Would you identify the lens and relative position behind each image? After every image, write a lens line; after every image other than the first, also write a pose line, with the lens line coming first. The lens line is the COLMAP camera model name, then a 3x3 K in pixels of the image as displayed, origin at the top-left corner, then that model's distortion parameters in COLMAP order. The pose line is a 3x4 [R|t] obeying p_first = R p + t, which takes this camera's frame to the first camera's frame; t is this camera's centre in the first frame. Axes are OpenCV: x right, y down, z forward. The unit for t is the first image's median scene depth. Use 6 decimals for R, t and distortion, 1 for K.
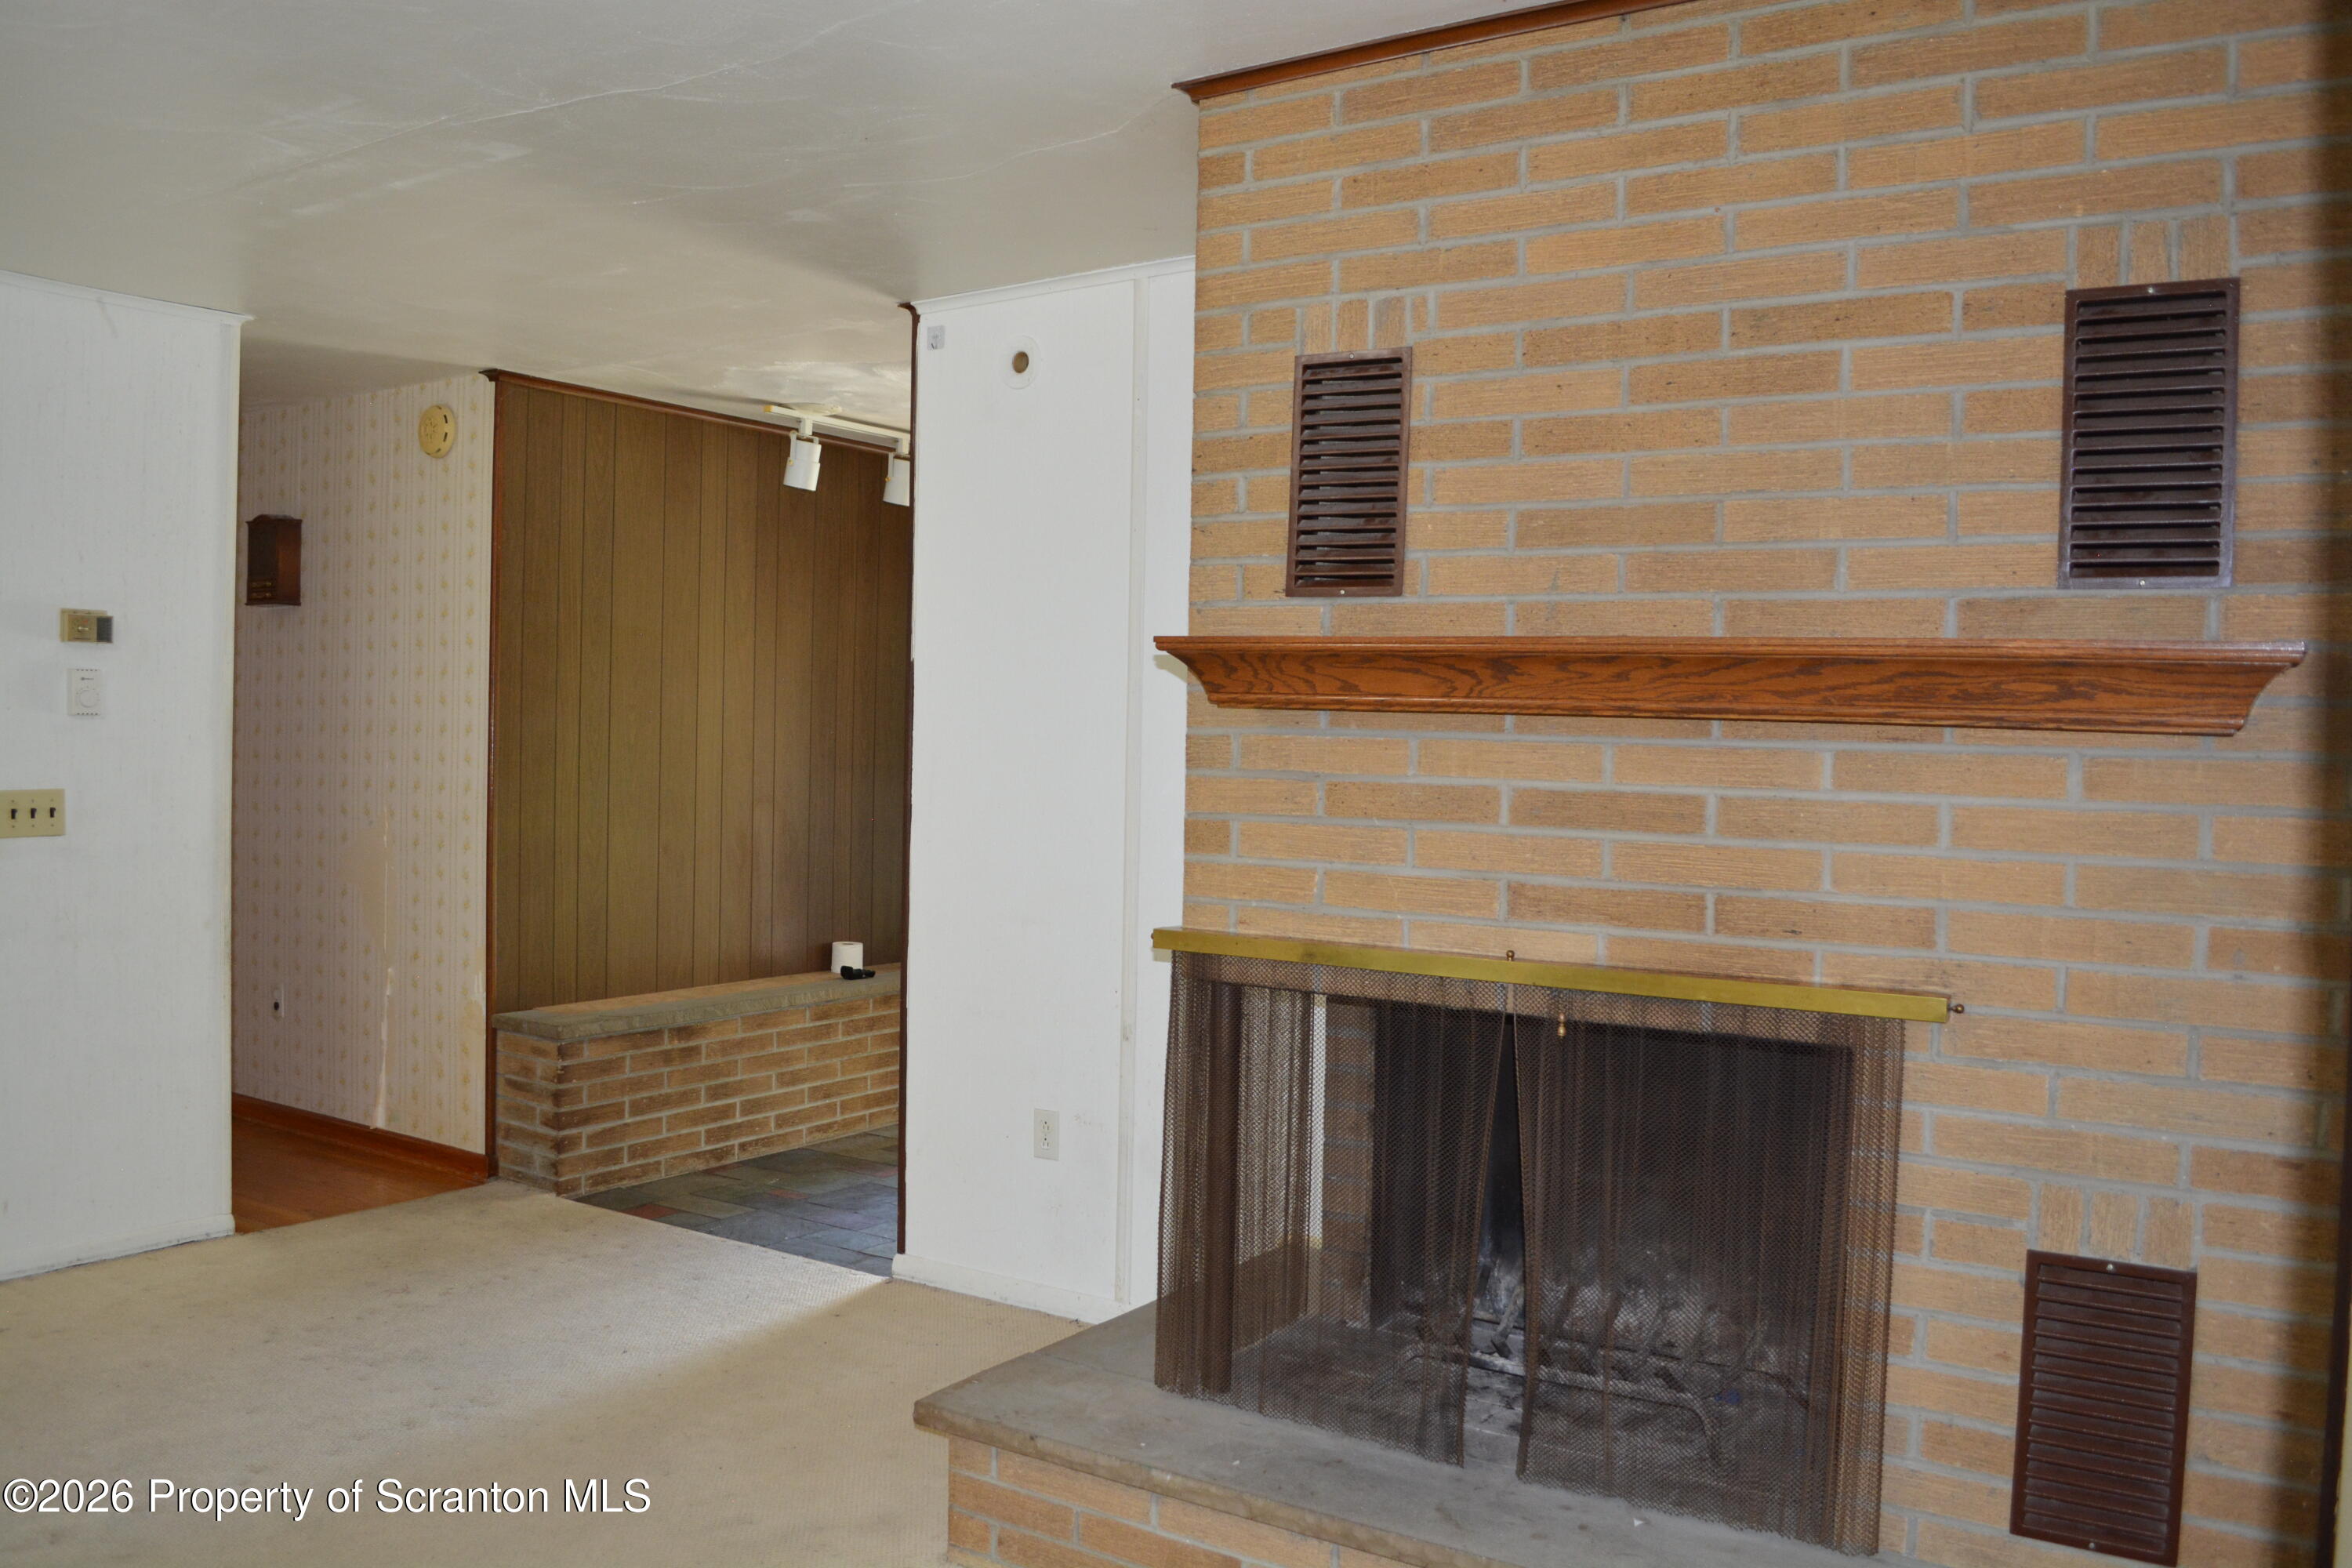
lens RADIAL K [[1903.2, 0, 1176.0], [0, 1903.2, 784.0], [0, 0, 1]] dist [-0.094319, 0.003251]
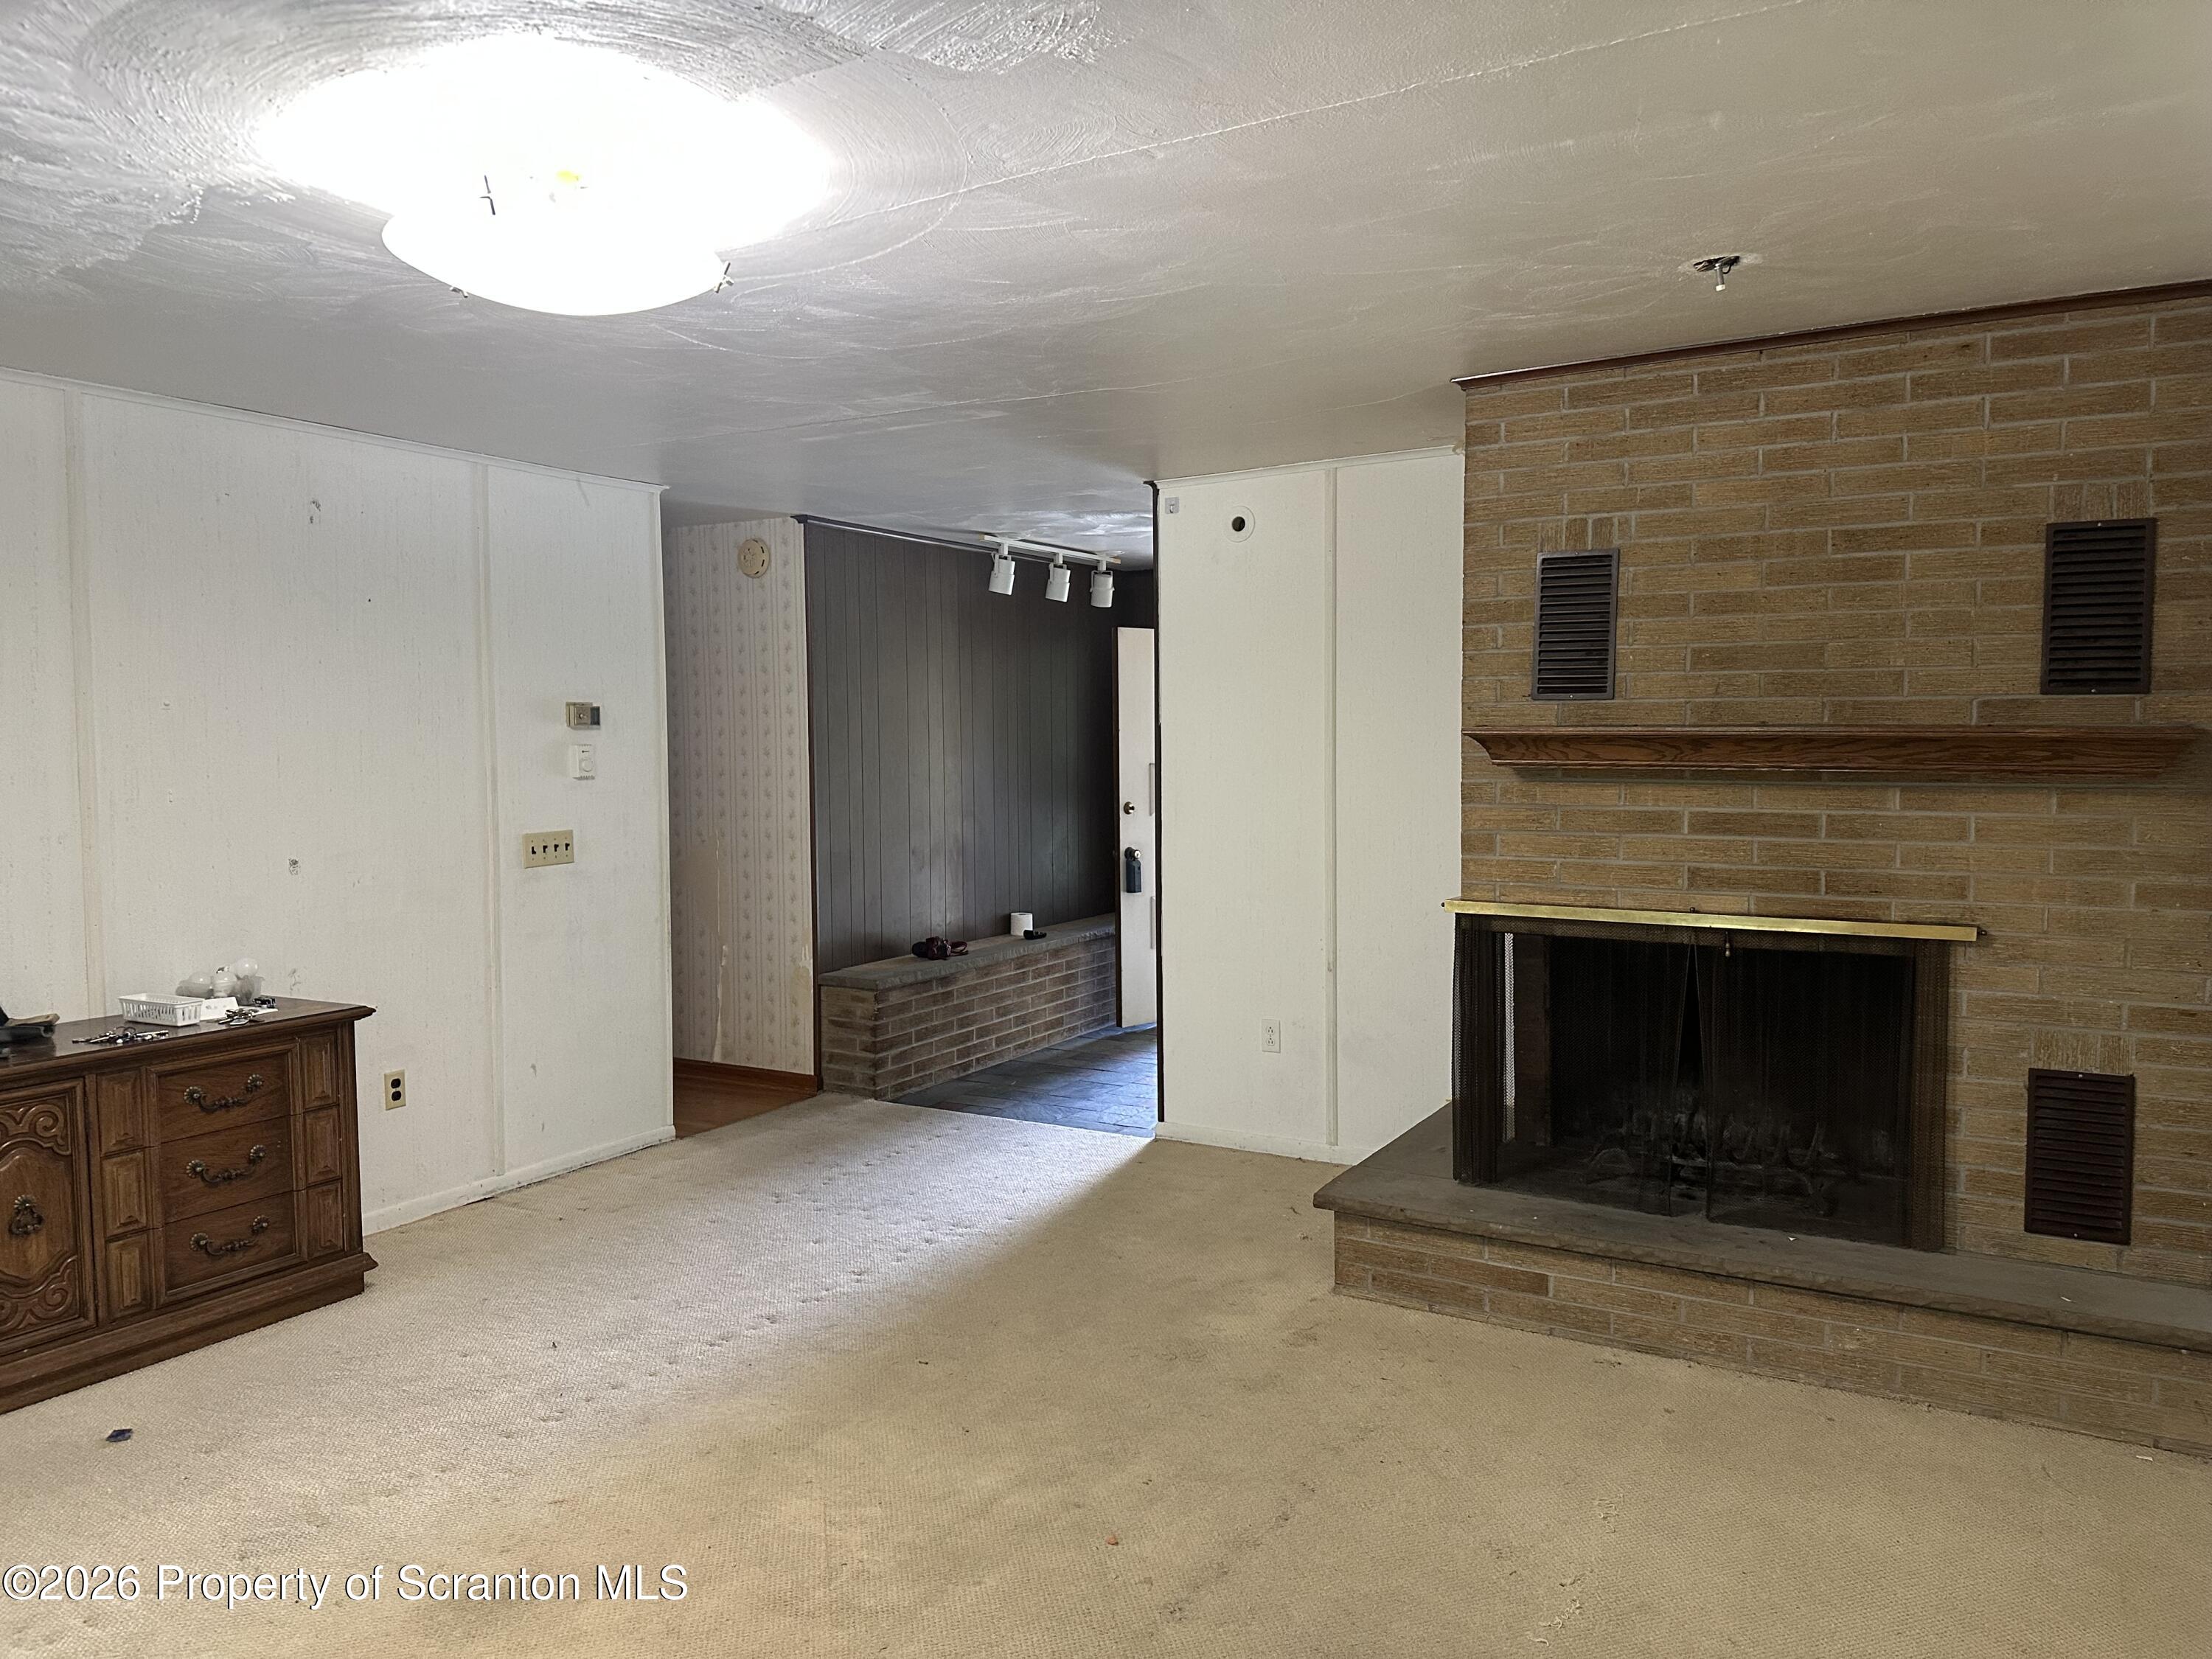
lens RADIAL K [[1566.0, 0, 1101.0], [0, 1566.0, 816.2], [0, 0, 1]] dist [0.023007, -0.062698]
pose [[0.998456, -0.034165, 0.043806, -0.417018], [0.032785, 0.998955, 0.031842, -0.056663], [-0.044848, -0.030356, 0.998532, -0.383672]]
